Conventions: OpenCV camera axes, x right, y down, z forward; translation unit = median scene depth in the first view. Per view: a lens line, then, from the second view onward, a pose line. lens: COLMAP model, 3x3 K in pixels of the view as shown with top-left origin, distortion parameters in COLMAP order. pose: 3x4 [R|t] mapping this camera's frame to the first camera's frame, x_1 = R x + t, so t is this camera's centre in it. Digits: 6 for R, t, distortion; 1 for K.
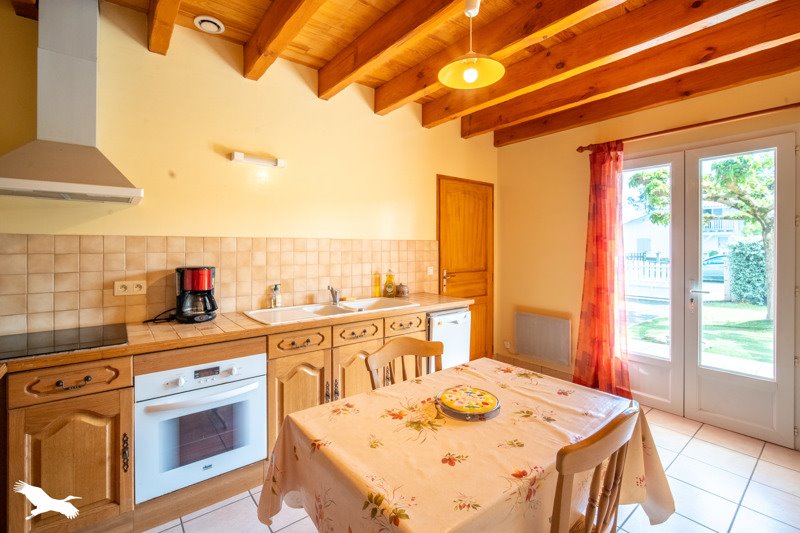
lens RADIAL K [[351.4, 0, 394.2], [0, 351.4, 249.3], [0, 0, 1]] dist [-0.019837, 0.000538]
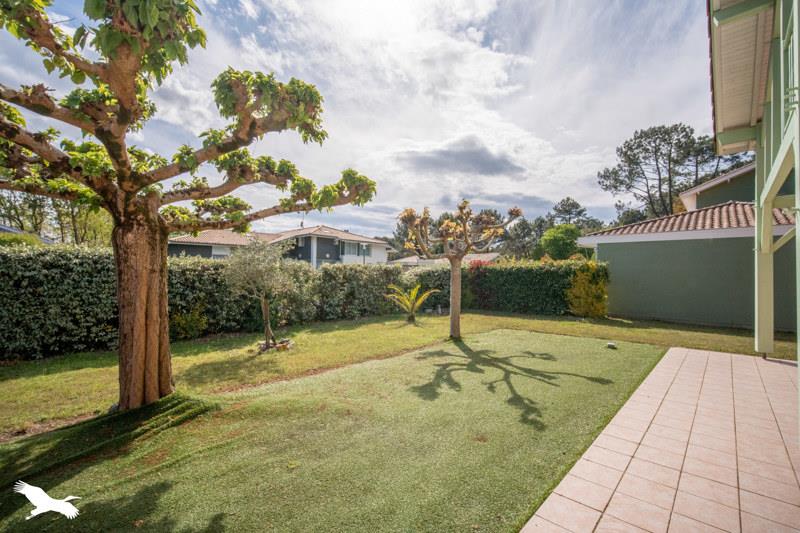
lens RADIAL K [[351.4, 0, 401.0], [0, 351.4, 269.7], [0, 0, 1]] dist [-0.019837, 0.000538]
pose [[-0.157384, 0.007263, 0.987511, 0.355370], [-0.005115, 0.999954, -0.008169, 0.004951], [-0.987524, -0.006337, -0.157339, 0.455585]]
